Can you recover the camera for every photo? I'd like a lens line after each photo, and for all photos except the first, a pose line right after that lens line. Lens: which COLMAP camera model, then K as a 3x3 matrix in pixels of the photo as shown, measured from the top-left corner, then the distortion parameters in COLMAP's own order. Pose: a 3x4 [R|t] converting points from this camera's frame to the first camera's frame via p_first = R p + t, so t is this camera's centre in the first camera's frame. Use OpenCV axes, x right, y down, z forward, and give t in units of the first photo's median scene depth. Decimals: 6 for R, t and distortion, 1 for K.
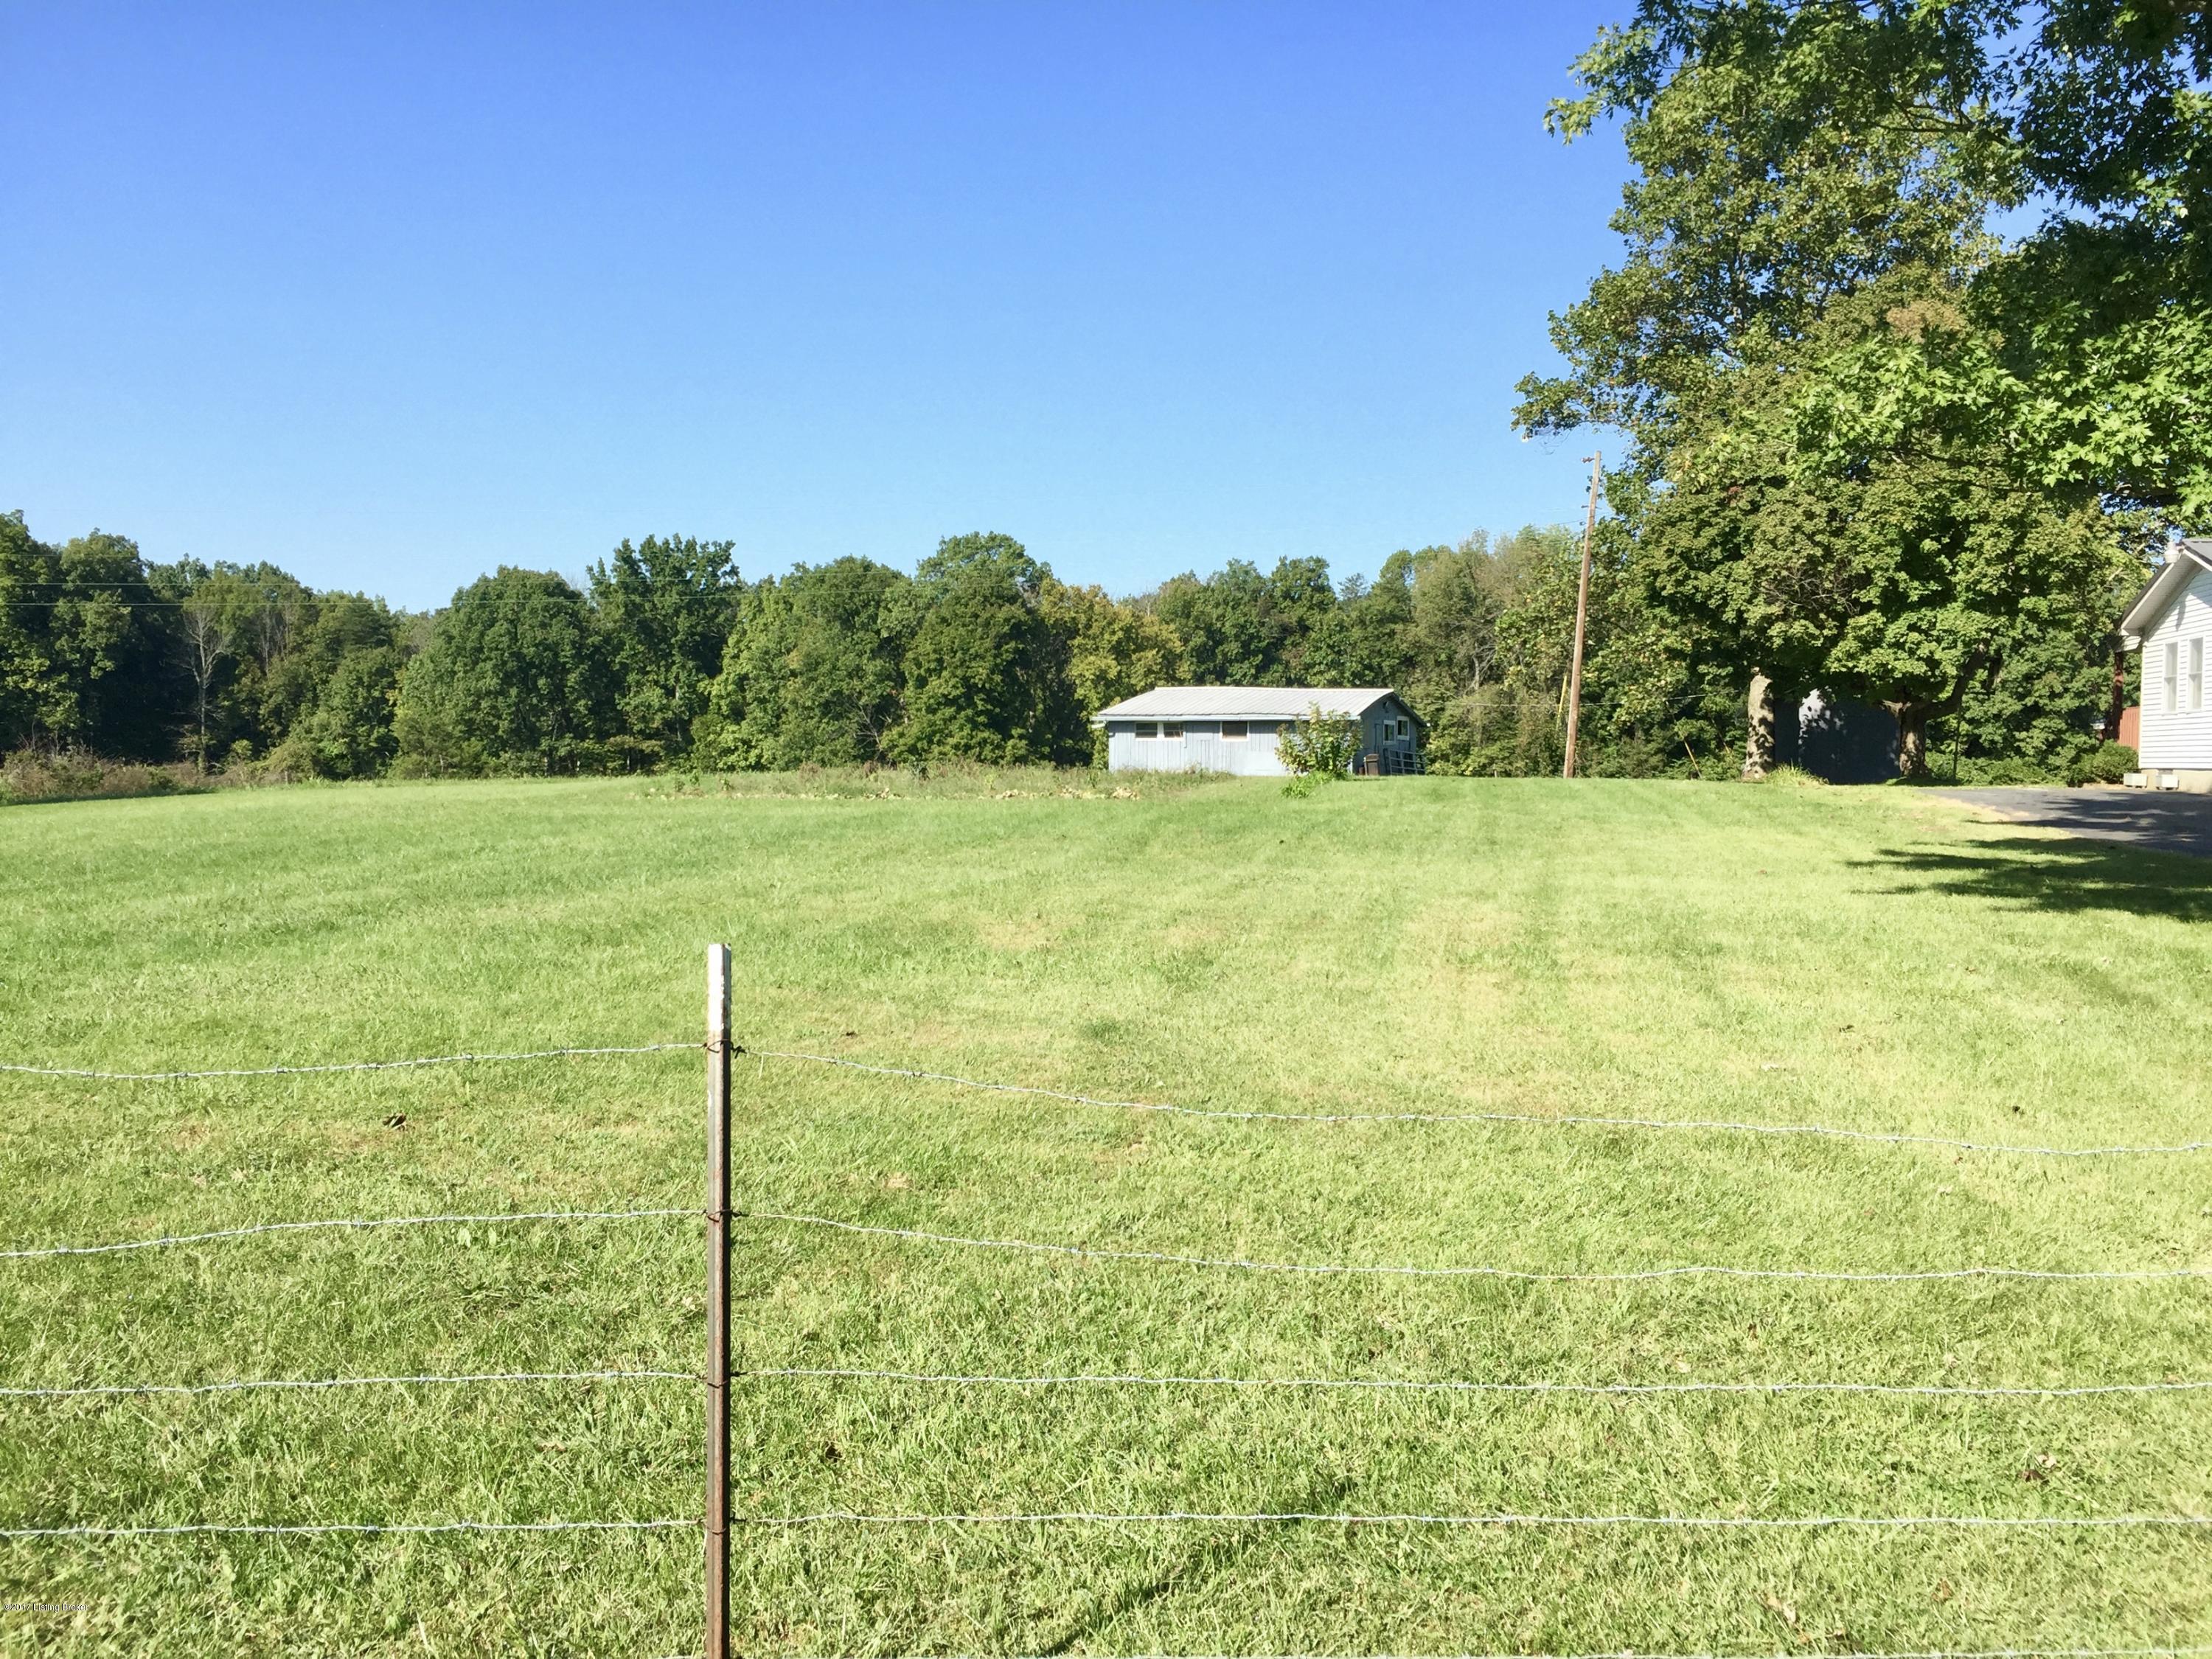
lens RADIAL K [[1872.1, 0, 1104.2], [0, 1872.1, 827.5], [0, 0, 1]] dist [0.047161, -0.041954]
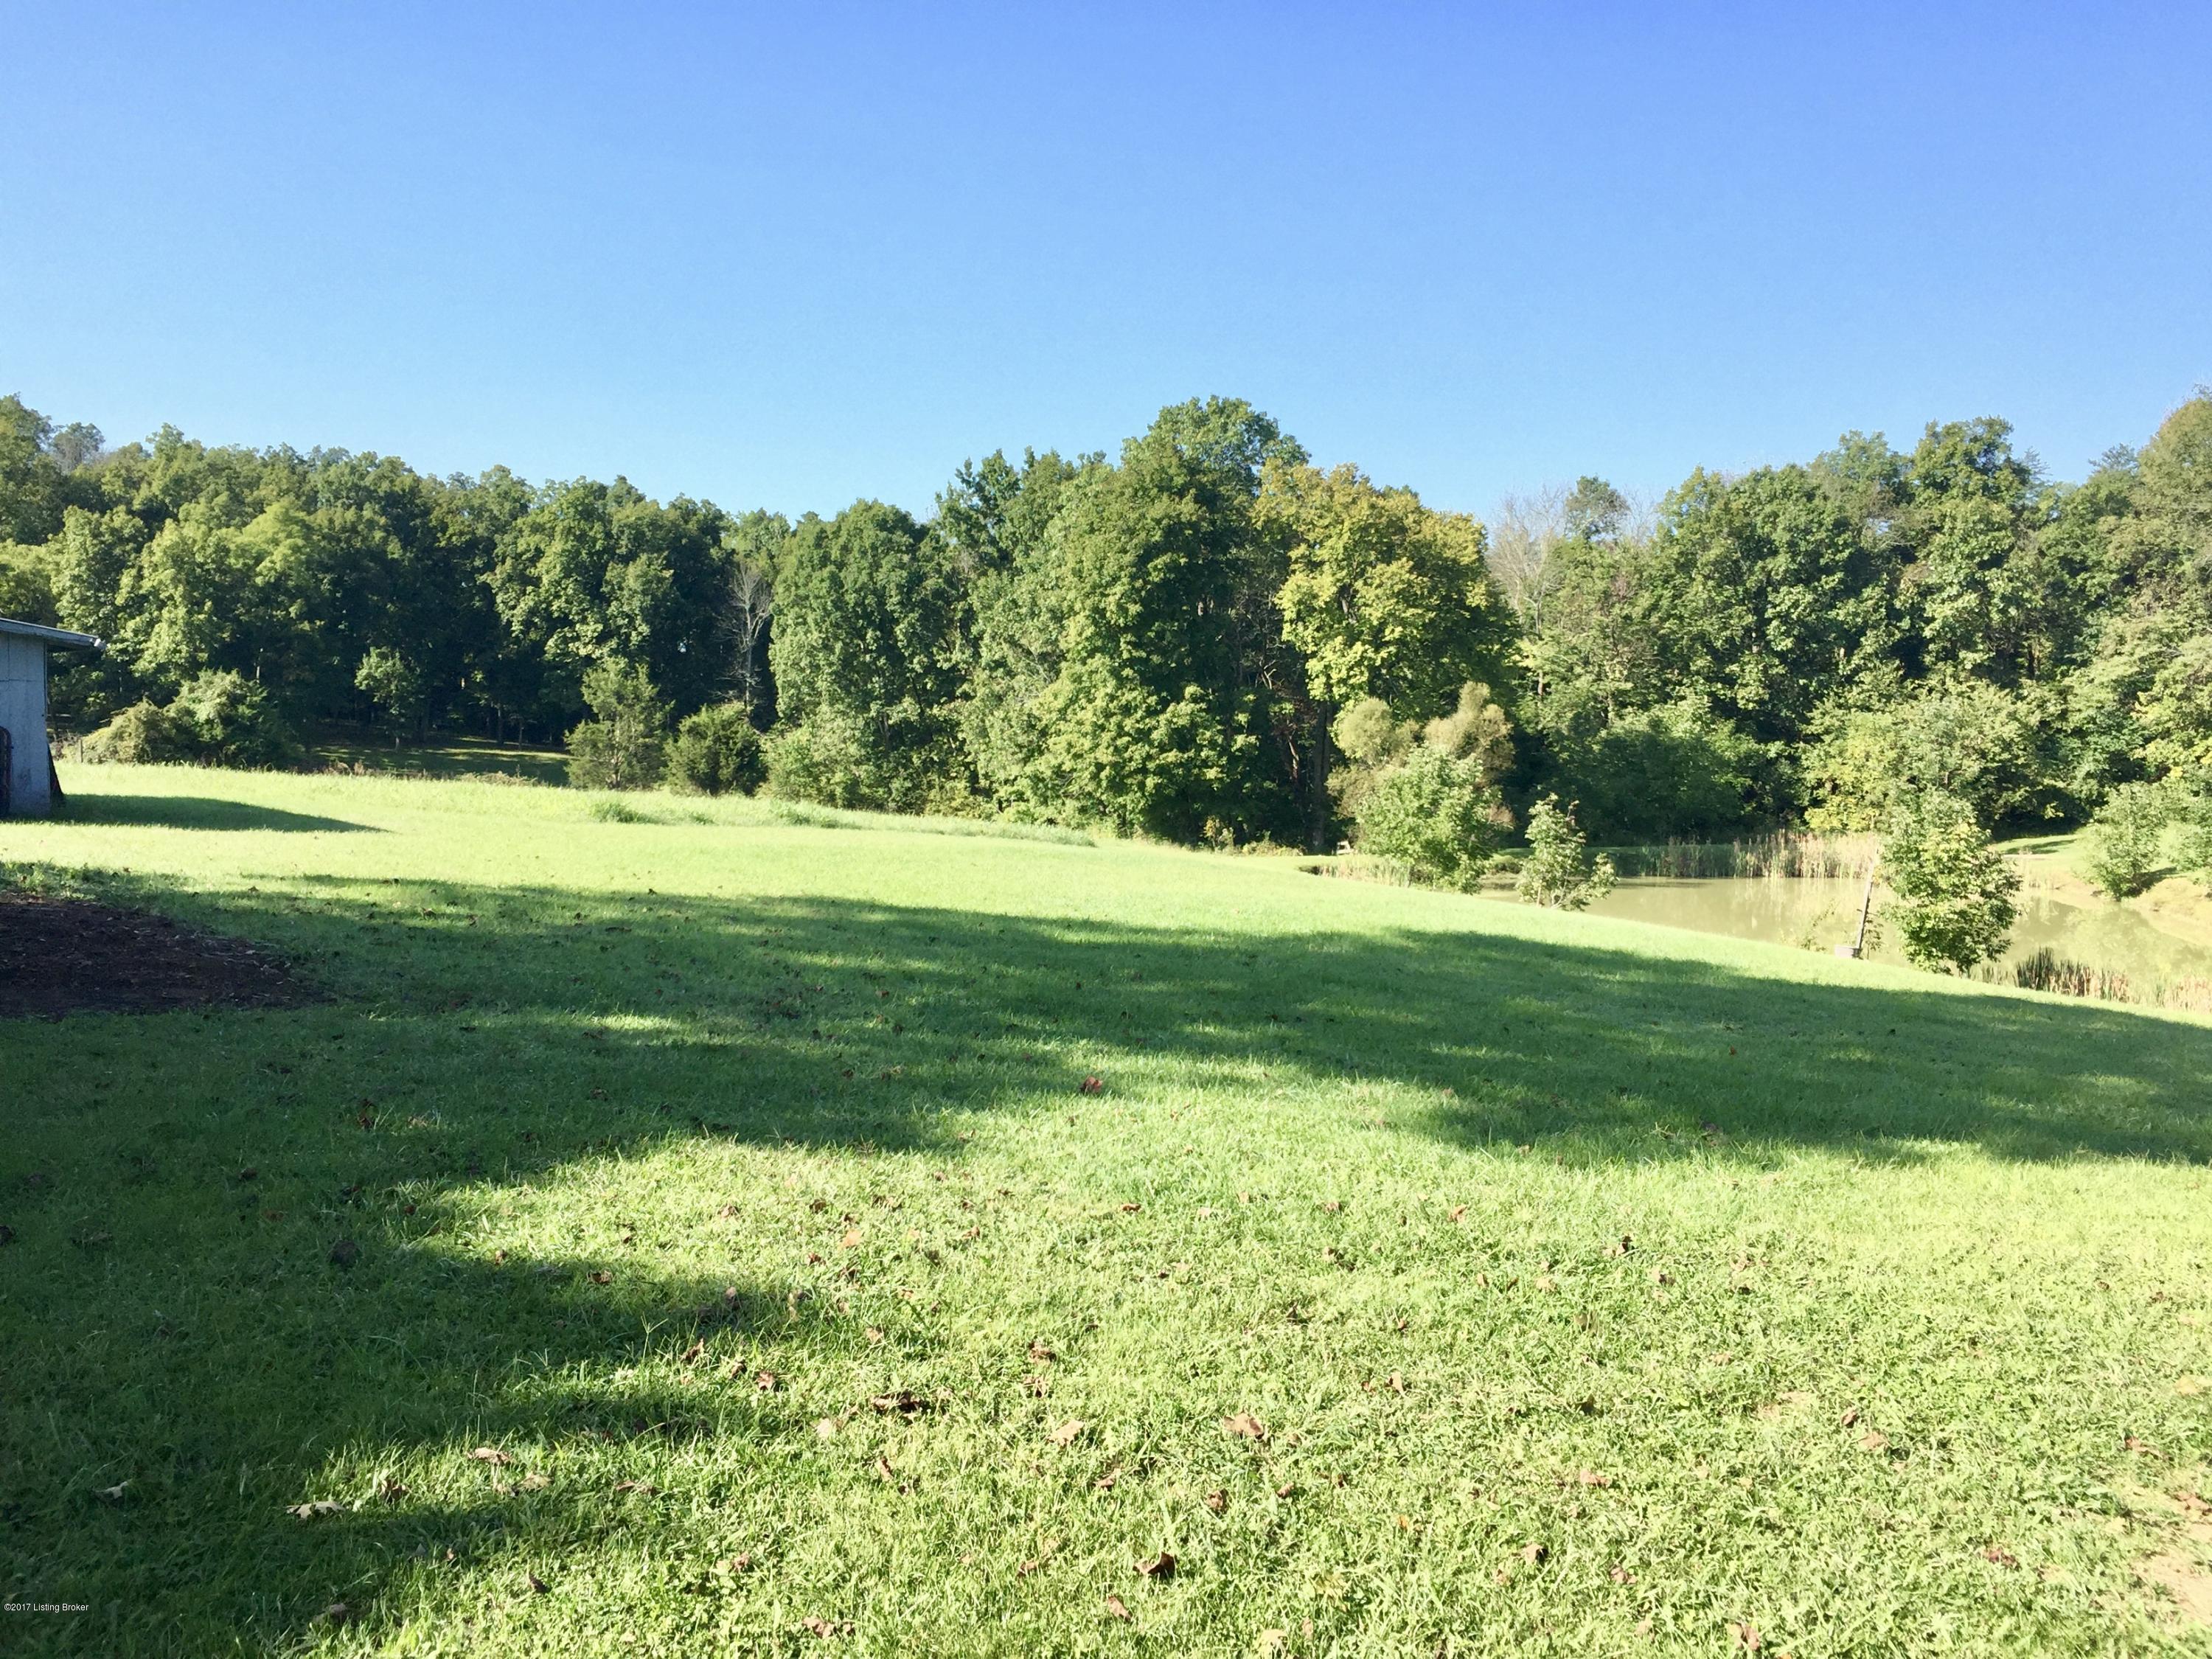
lens RADIAL K [[1872.1, 0, 1113.6], [0, 1872.1, 829.1], [0, 0, 1]] dist [0.047161, -0.041954]
pose [[0.853306, 0.035564, -0.520197, 0.214670], [-0.026994, 0.999346, 0.024040, -0.013223], [0.520712, -0.006471, 0.853708, 0.320434]]
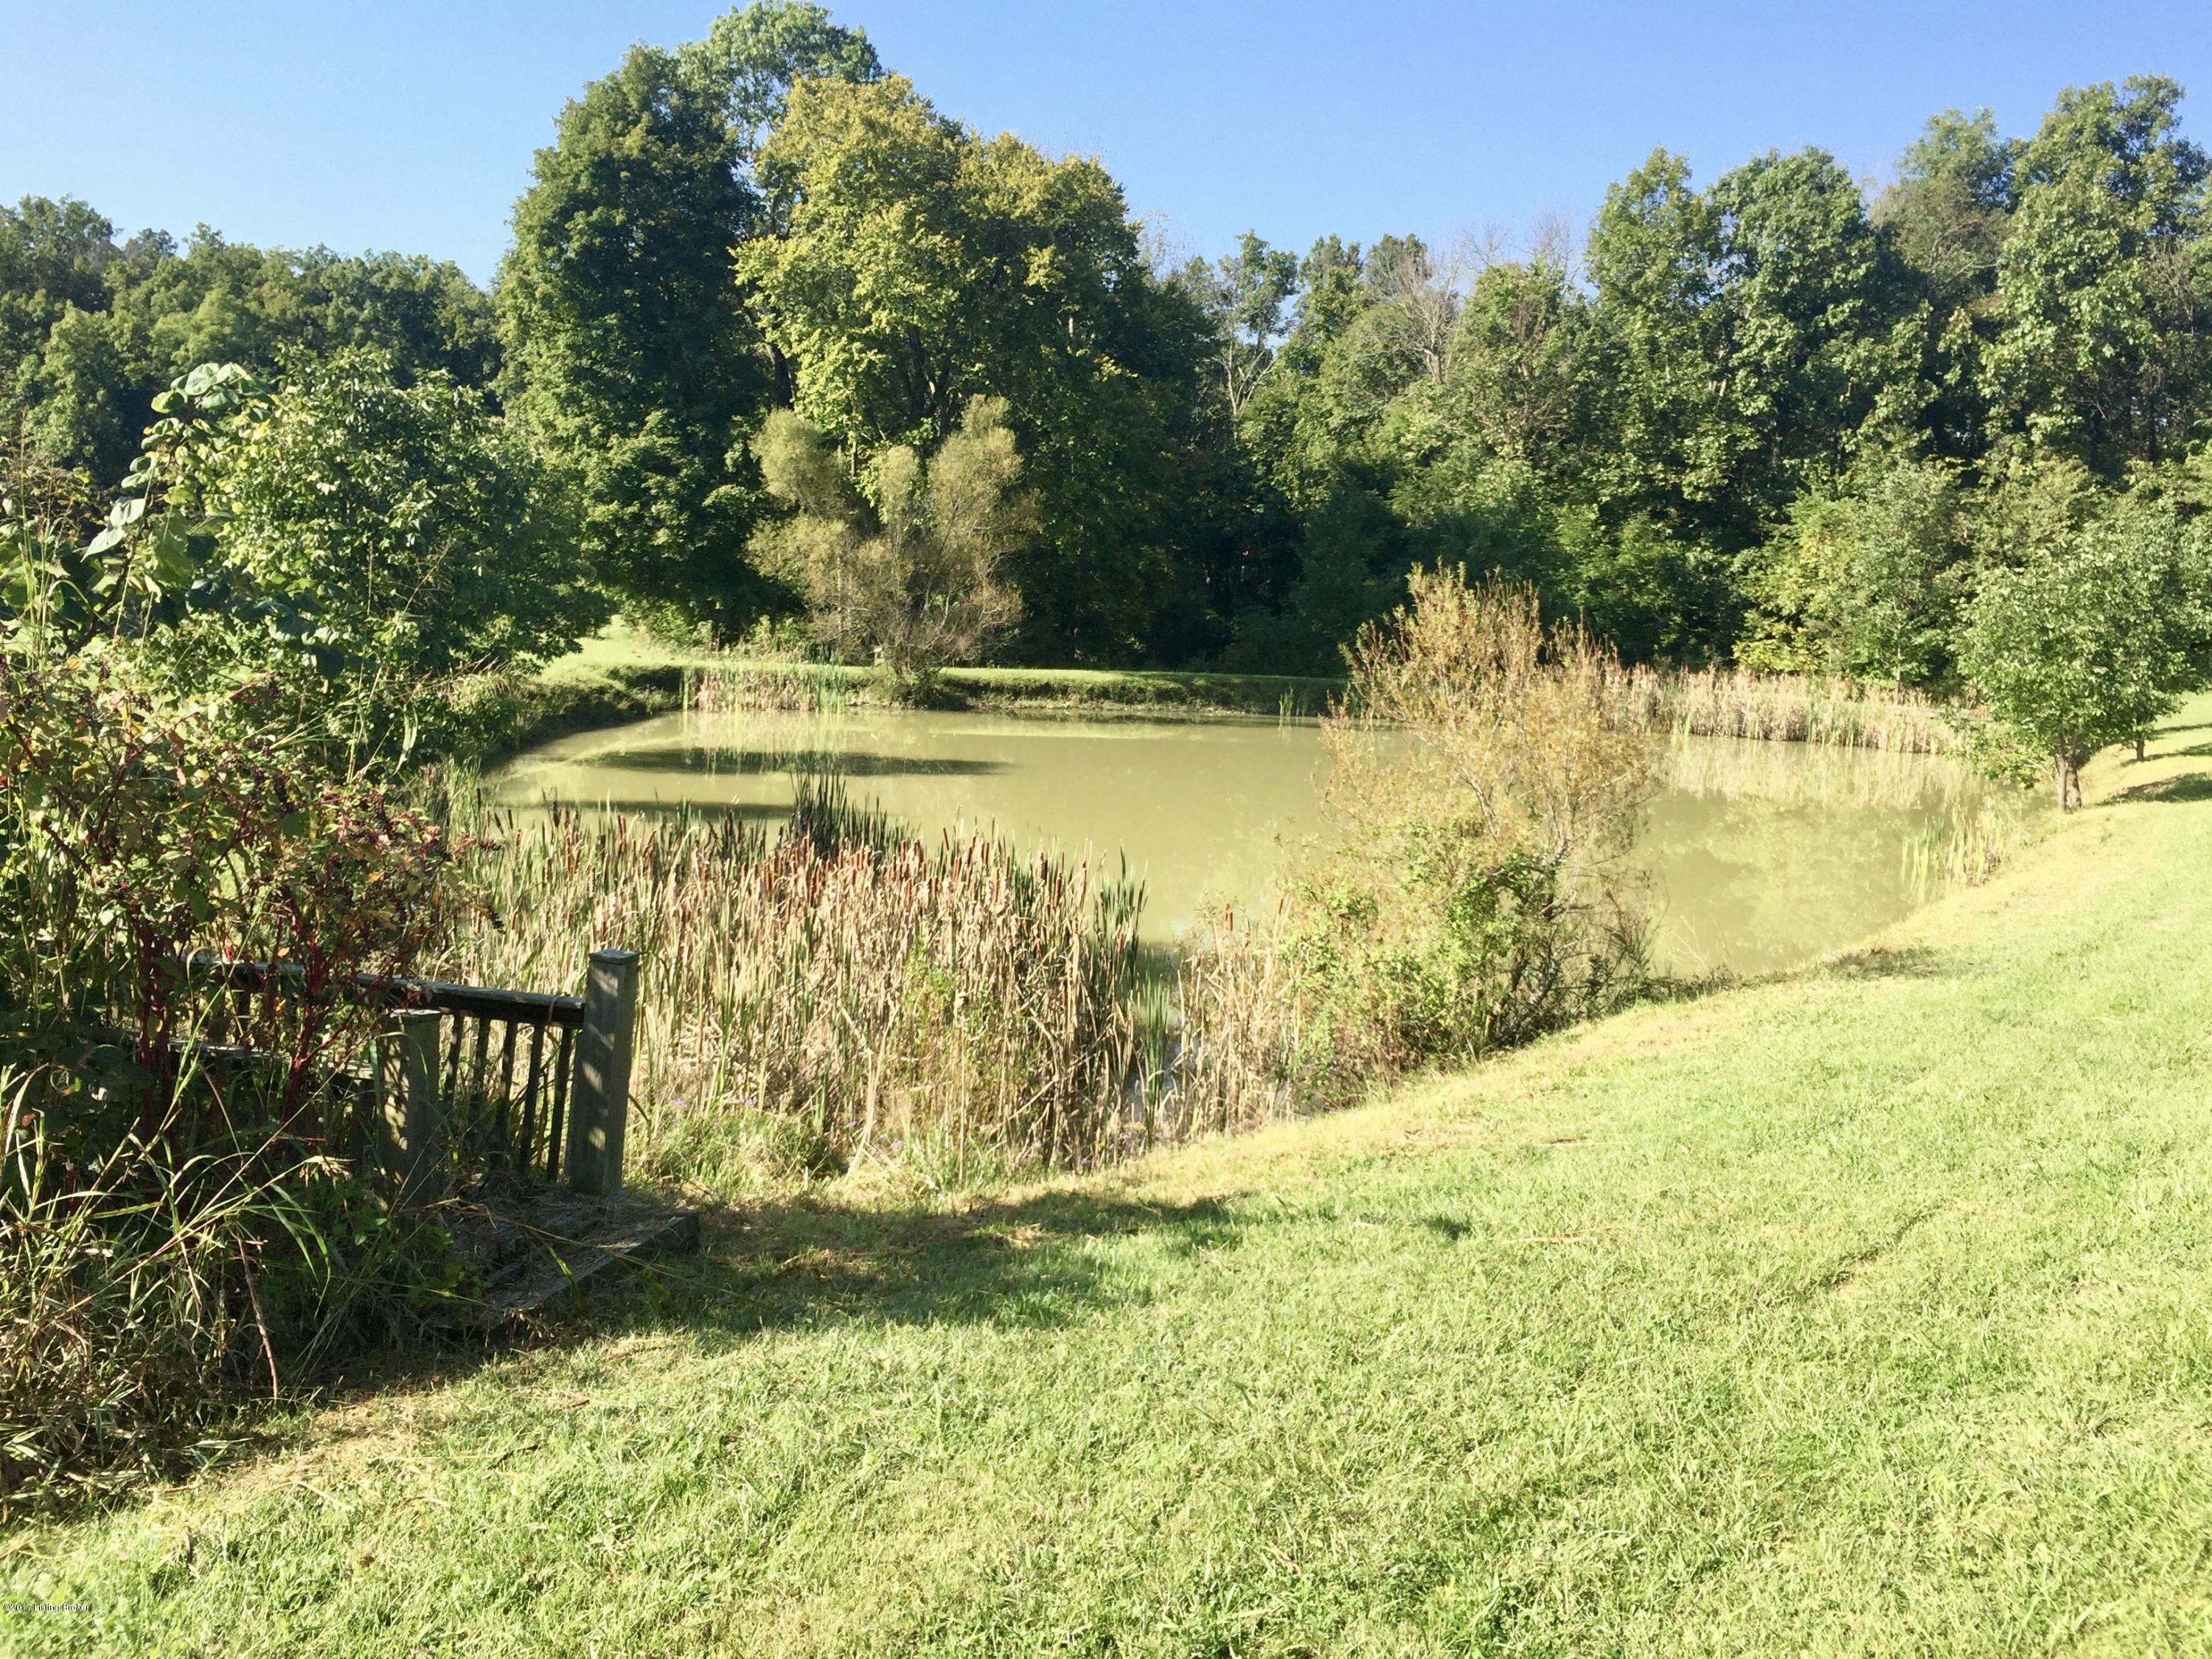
lens RADIAL K [[1872.1, 0, 1097.1], [0, 1872.1, 828.4], [0, 0, 1]] dist [0.047161, -0.041954]
pose [[0.725313, 0.106942, -0.680062, 0.274200], [-0.058104, 0.993845, 0.094316, -0.000753], [0.685962, -0.028894, 0.727063, 0.566007]]
